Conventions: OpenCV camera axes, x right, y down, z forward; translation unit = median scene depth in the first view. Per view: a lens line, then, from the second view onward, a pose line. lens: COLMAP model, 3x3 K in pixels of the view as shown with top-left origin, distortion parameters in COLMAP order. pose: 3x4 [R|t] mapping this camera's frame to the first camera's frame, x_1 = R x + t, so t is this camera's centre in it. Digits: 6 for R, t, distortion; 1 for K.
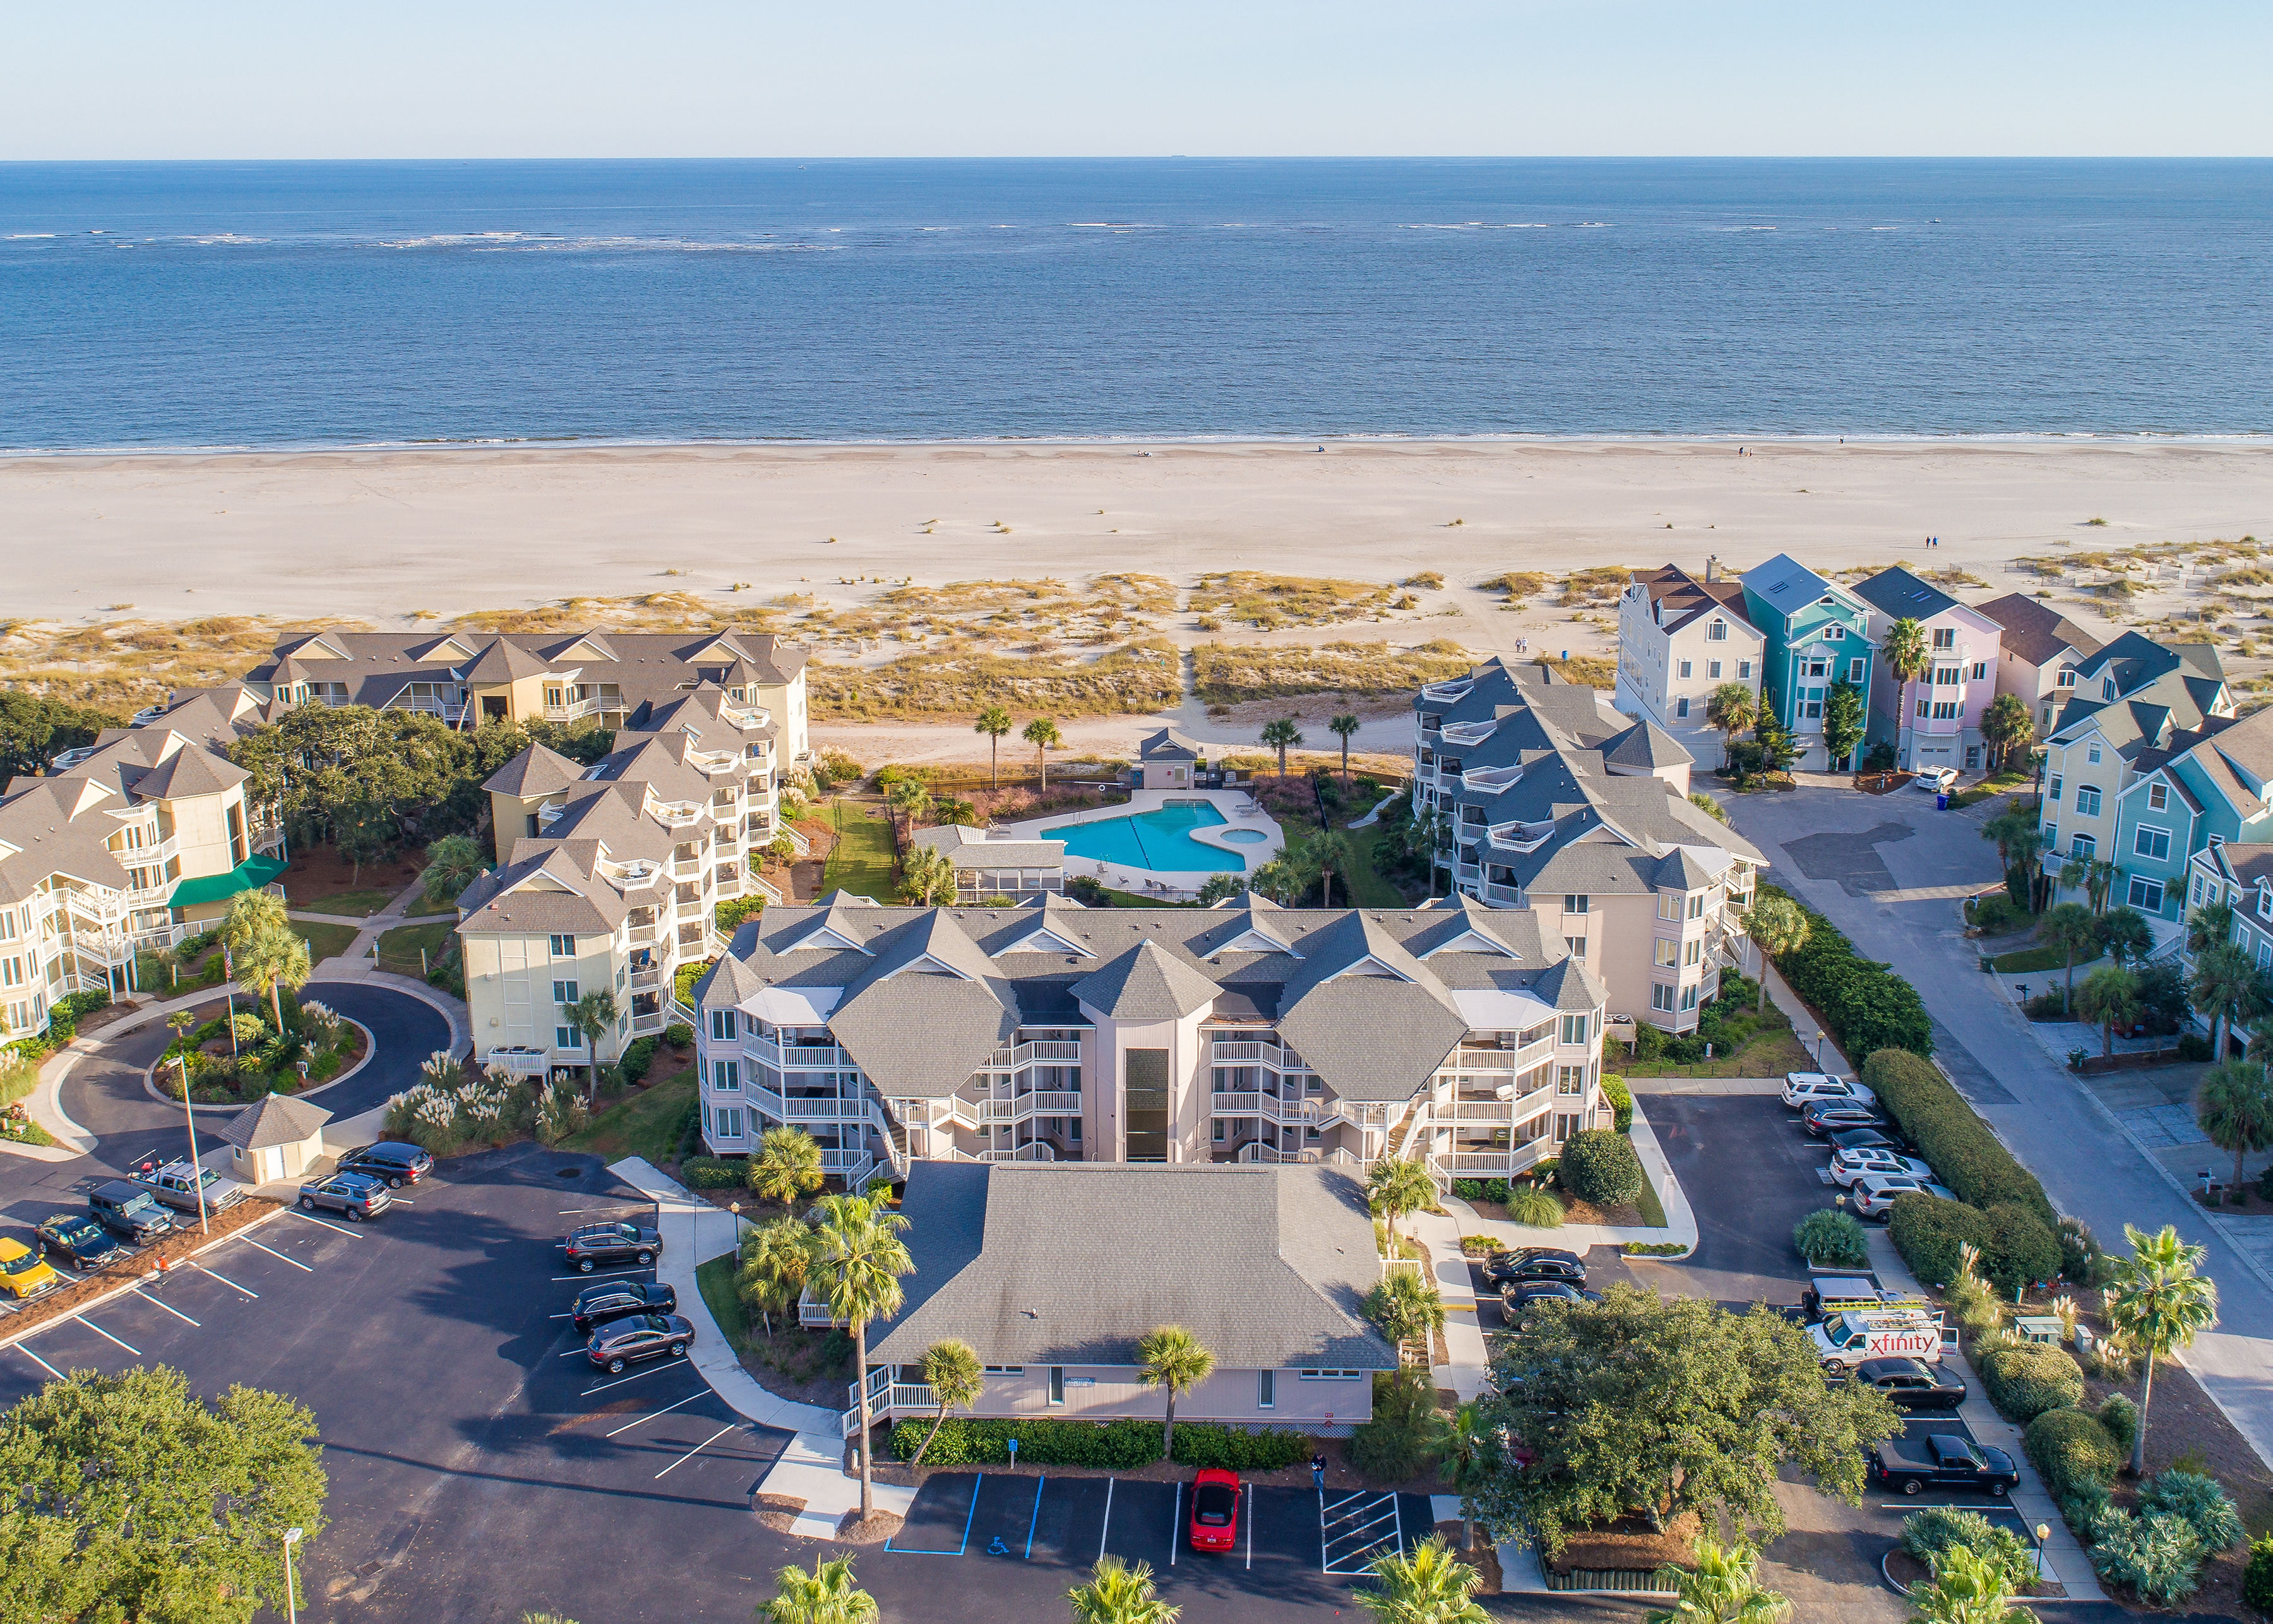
lens RADIAL K [[2014.9, 0, 1138.5], [0, 2014.9, 654.9], [0, 0, 1]] dist [0.005030, 0.015205]
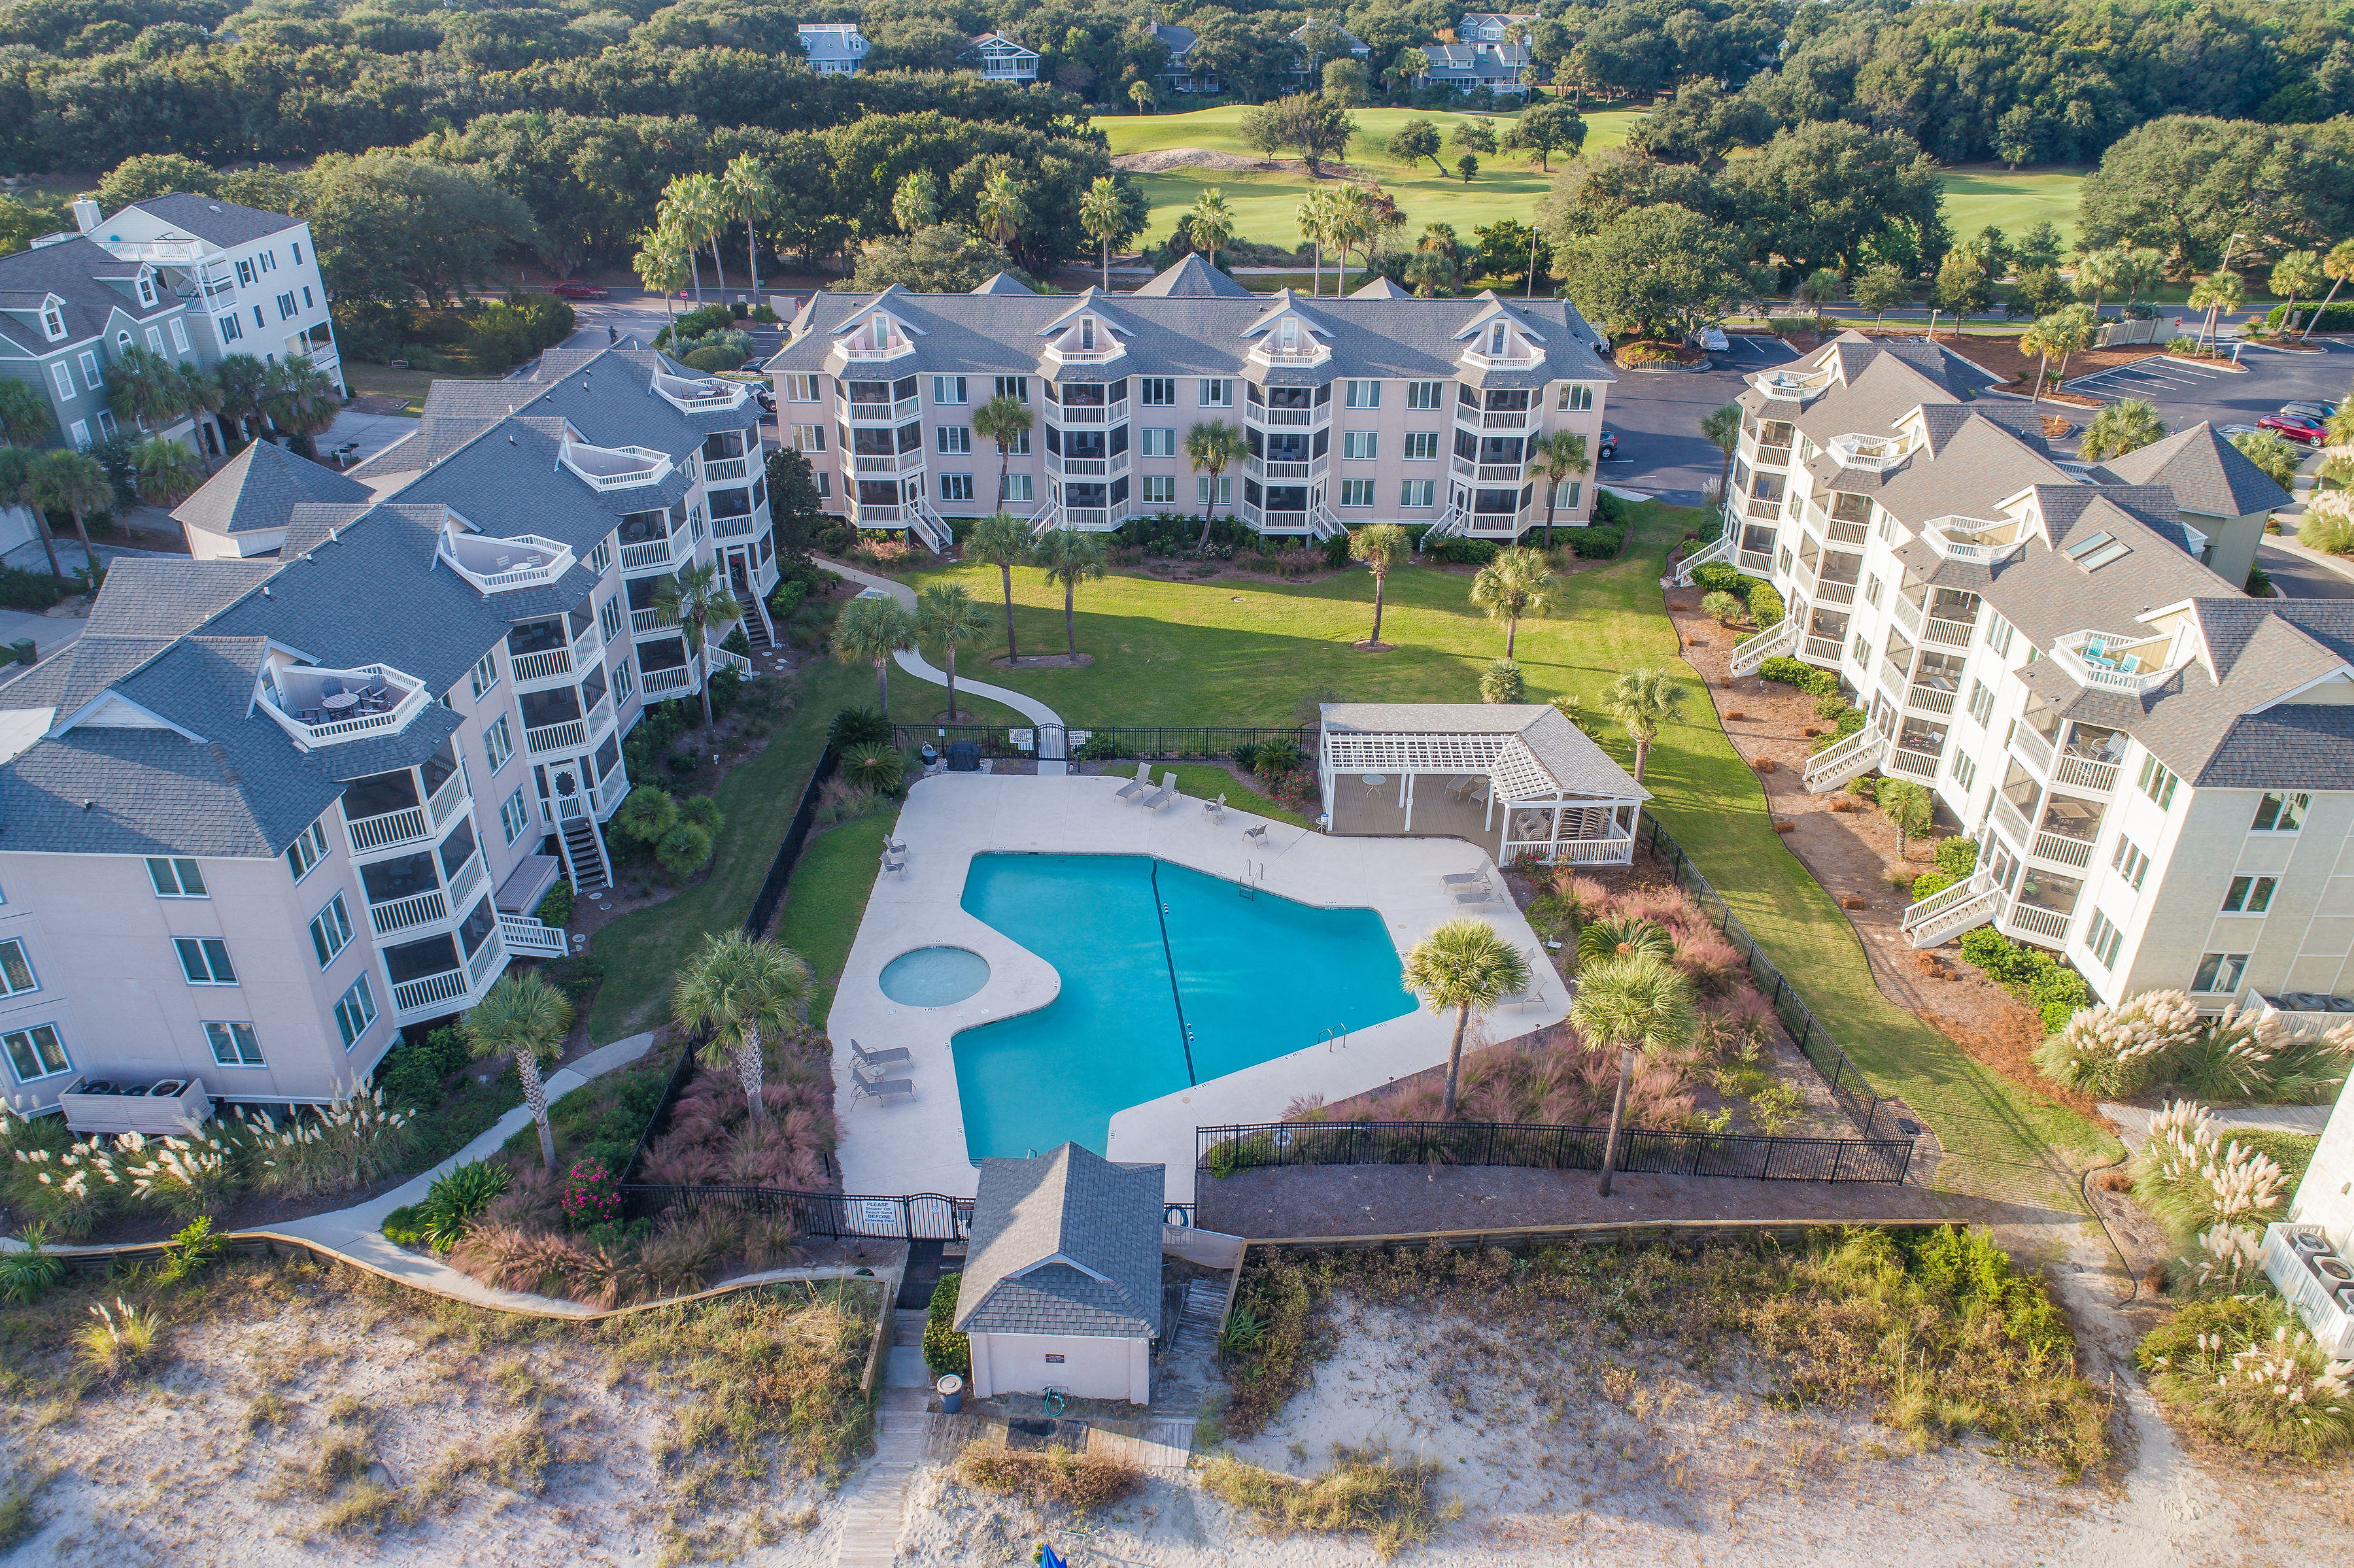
lens RADIAL K [[1606.0, 0, 1173.1], [0, 1606.0, 790.8], [0, 0, 1]] dist [-0.004946, 0.006796]
pose [[-0.999683, -0.014888, 0.020310, -0.004533], [0.002563, 0.742185, 0.670190, -0.154752], [-0.025052, 0.670029, -0.741912, 1.136401]]
